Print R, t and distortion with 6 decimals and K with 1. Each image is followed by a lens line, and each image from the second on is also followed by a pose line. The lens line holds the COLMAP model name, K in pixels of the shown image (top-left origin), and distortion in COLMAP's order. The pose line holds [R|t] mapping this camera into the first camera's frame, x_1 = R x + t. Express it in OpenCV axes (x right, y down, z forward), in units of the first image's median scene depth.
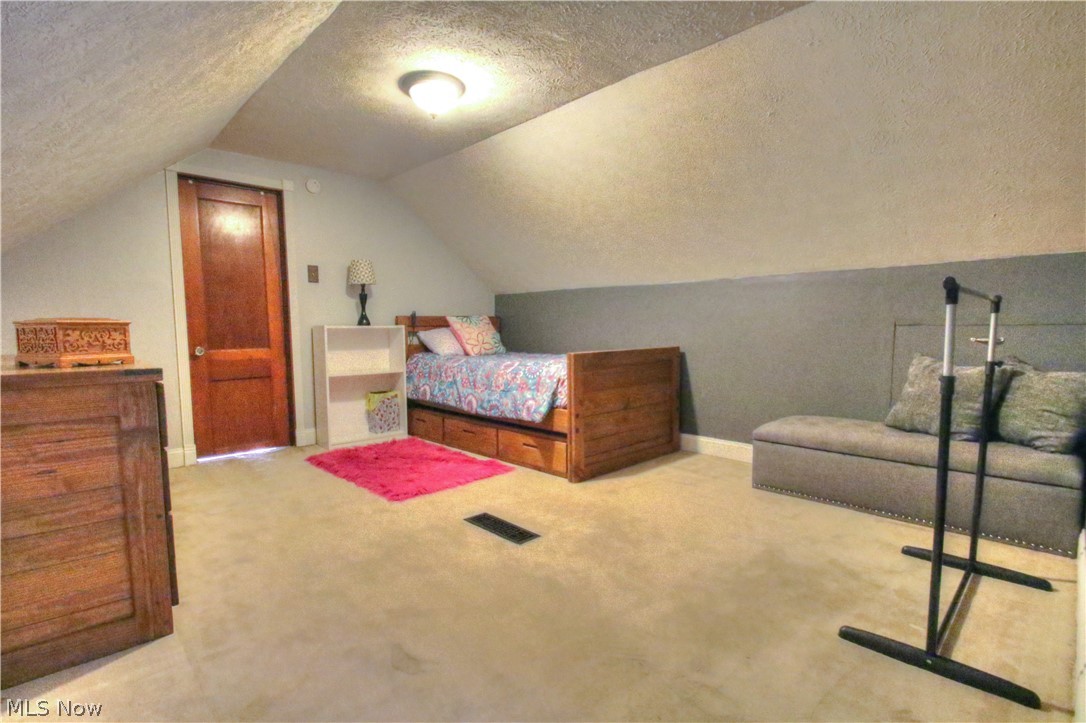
lens RADIAL K [[506.3, 0, 535.1], [0, 506.3, 361.1], [0, 0, 1]] dist [-0.025708, -0.000676]
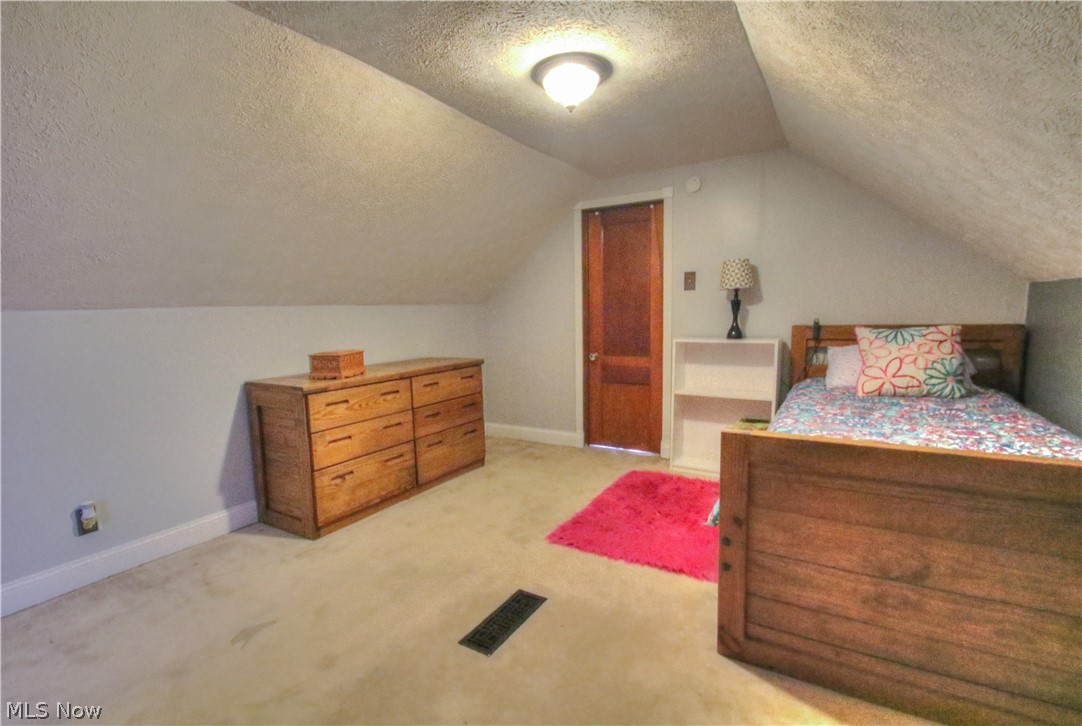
lens RADIAL K [[504.5, 0, 534.1], [0, 504.5, 371.9], [0, 0, 1]] dist [-0.025708, -0.000676]
pose [[0.244461, 0.112944, -0.963059, 0.403425], [-0.042402, 0.993488, 0.105749, -0.093029], [0.968732, 0.014985, 0.247658, 0.493778]]
